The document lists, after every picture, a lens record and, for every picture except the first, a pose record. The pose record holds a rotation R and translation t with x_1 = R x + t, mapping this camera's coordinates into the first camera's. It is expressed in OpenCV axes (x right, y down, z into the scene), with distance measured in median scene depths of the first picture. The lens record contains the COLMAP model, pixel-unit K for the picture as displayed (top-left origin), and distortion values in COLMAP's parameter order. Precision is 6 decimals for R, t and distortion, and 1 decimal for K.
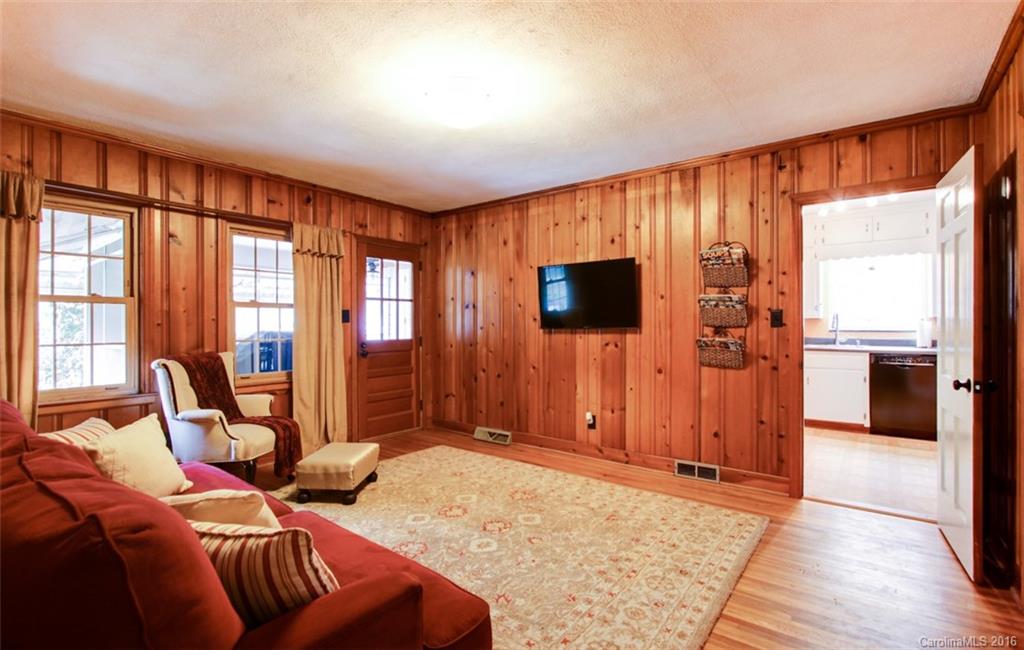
lens RADIAL K [[485.2, 0, 512.3], [0, 485.2, 319.6], [0, 0, 1]] dist [0.001216, 0.000008]
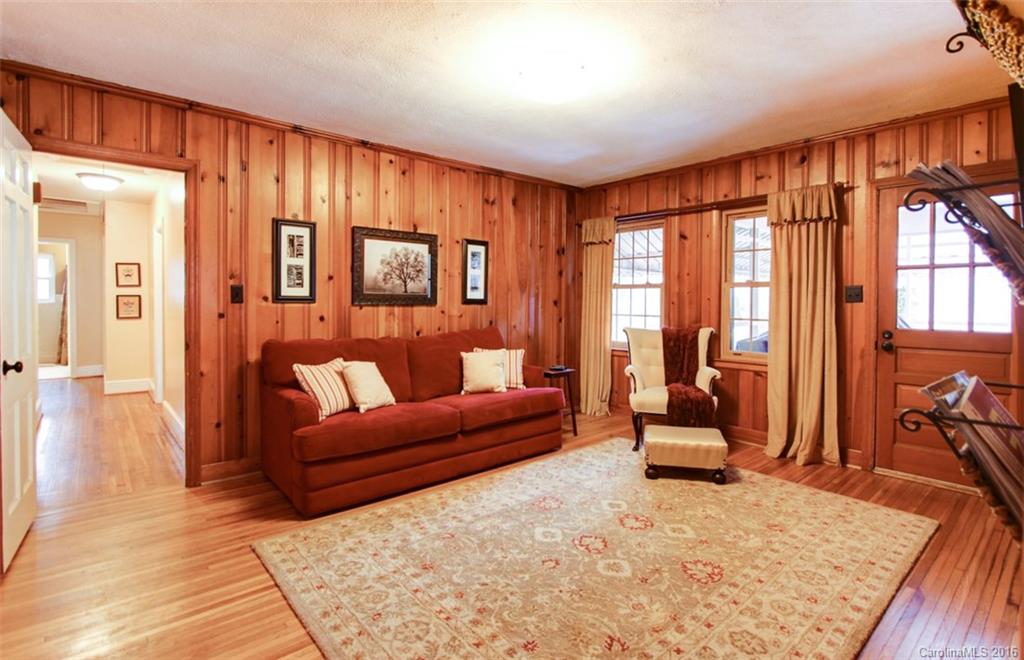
lens RADIAL K [[493.9, 0, 522.7], [0, 493.9, 309.7], [0, 0, 1]] dist [-0.016275, -0.000218]
pose [[-0.194580, 0.017237, -0.980735, 0.675313], [-0.001111, 0.999841, 0.017793, 0.005264], [0.980886, 0.004552, -0.194530, 0.863387]]
